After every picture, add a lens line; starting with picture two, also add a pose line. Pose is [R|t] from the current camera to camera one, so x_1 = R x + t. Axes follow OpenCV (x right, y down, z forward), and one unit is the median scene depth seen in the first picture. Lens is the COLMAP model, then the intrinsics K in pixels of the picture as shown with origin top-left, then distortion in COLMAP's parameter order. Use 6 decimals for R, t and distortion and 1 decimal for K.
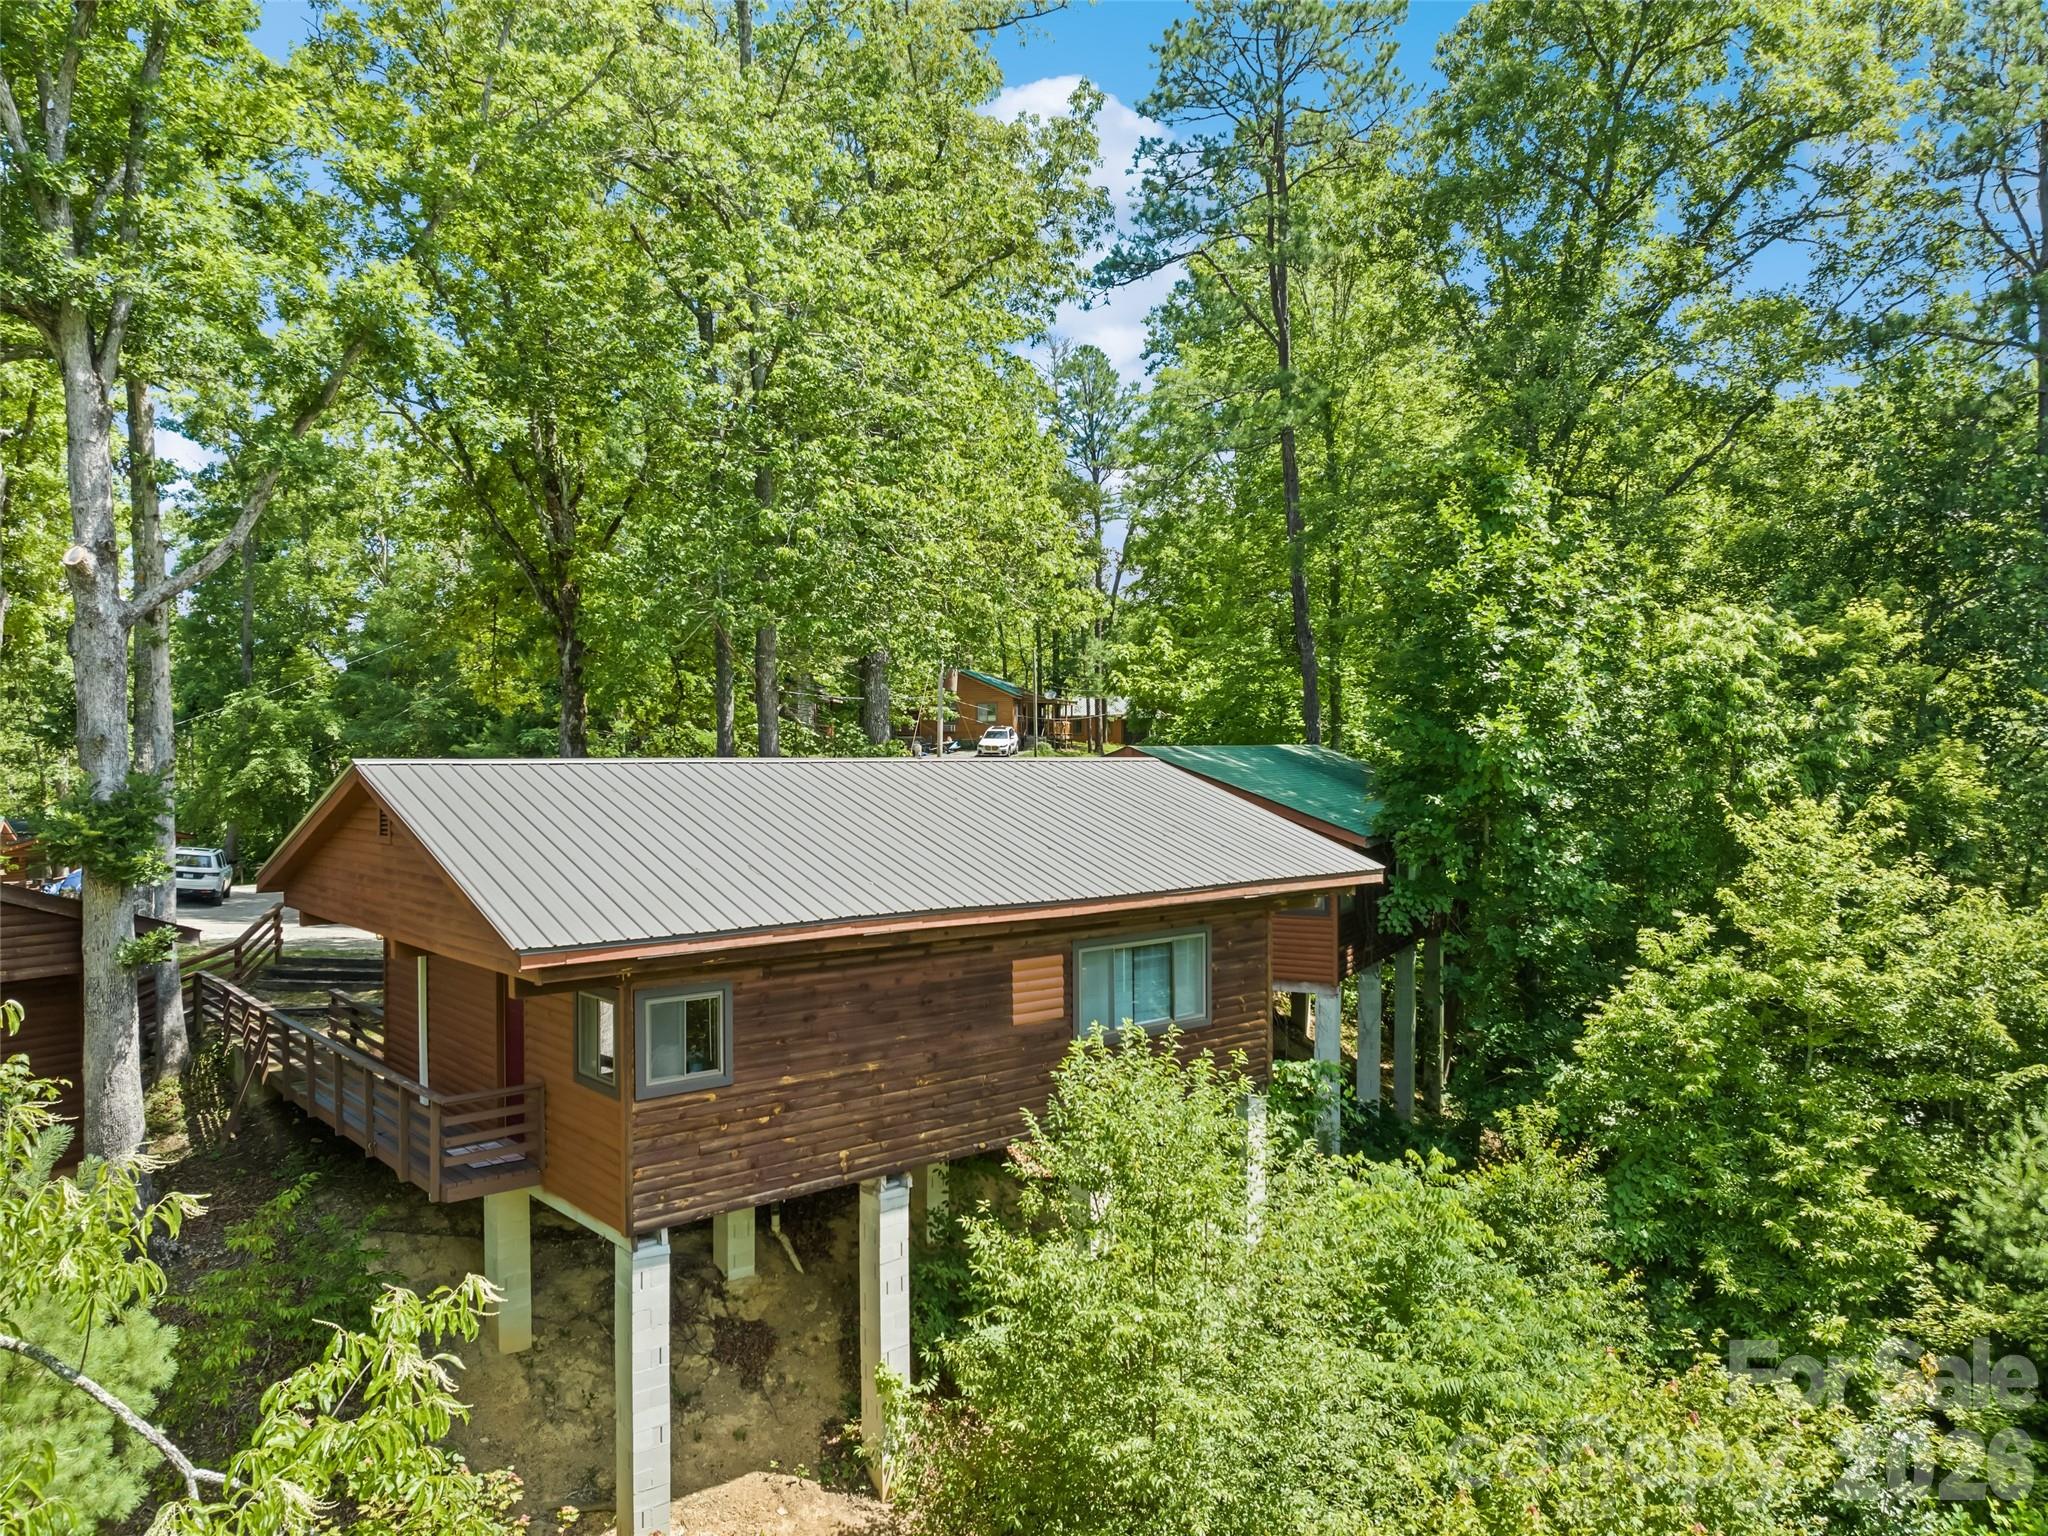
lens RADIAL K [[1457.8, 0, 1022.1], [0, 1457.8, 765.8], [0, 0, 1]] dist [-0.046861, 0.013223]
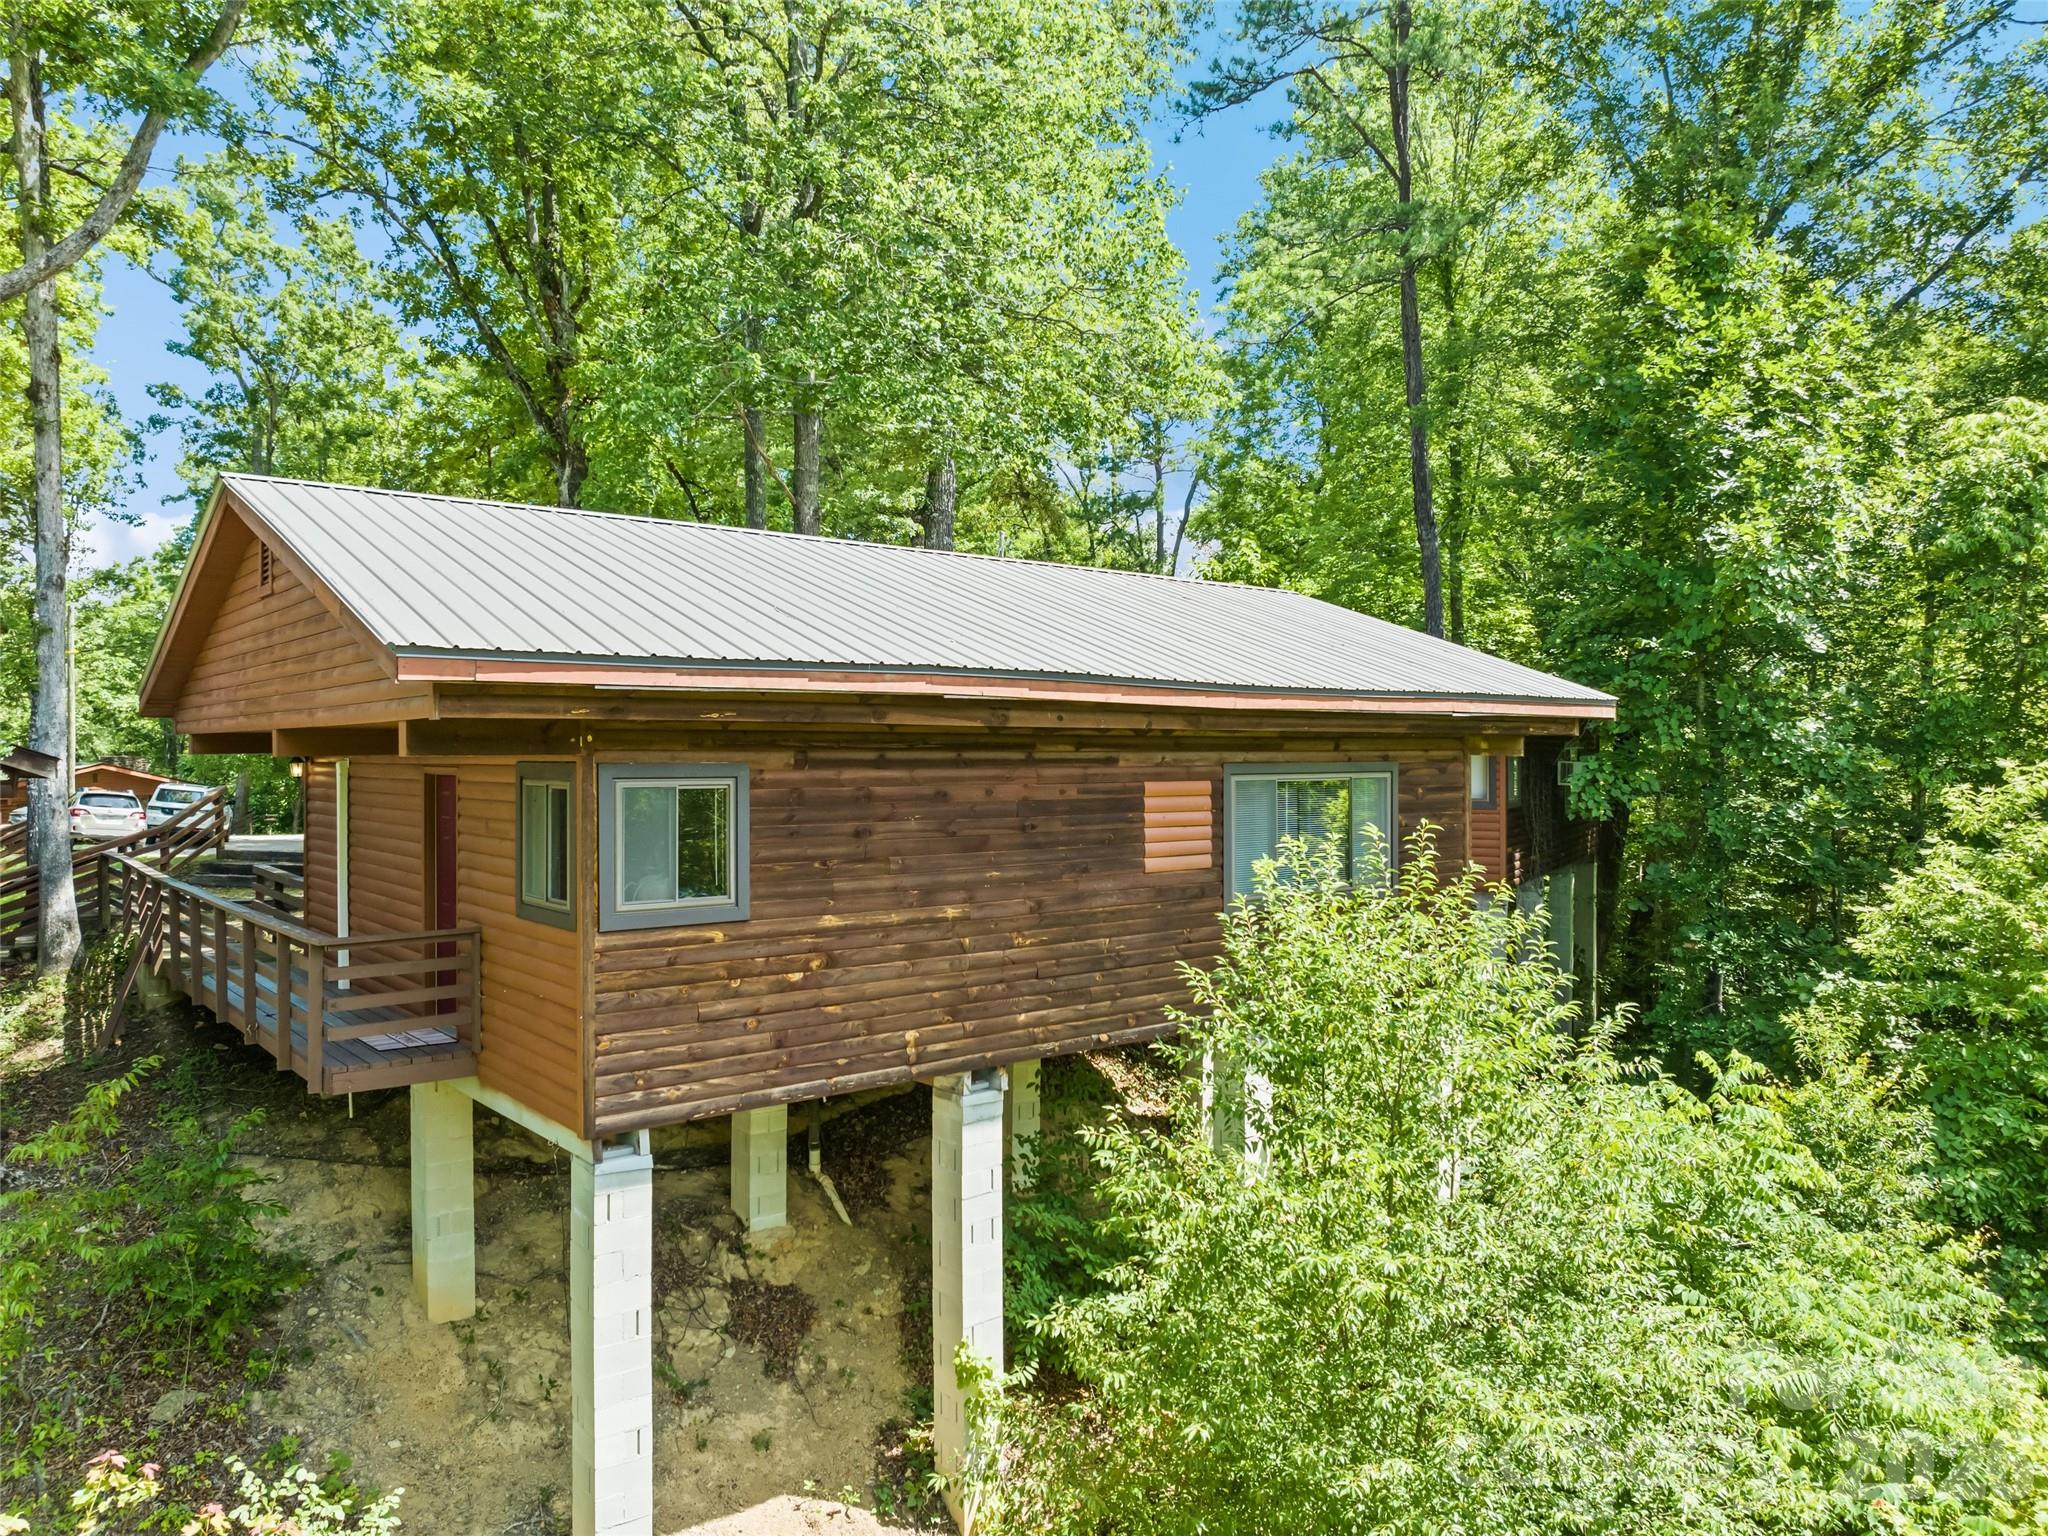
lens RADIAL K [[1457.8, 0, 1021.0], [0, 1457.8, 762.7], [0, 0, 1]] dist [-0.046861, 0.013223]
pose [[0.999504, 0.001105, -0.031464, -0.046475], [-0.001208, 0.999994, -0.003245, 0.132049], [0.031460, 0.003281, 0.999500, 0.293821]]
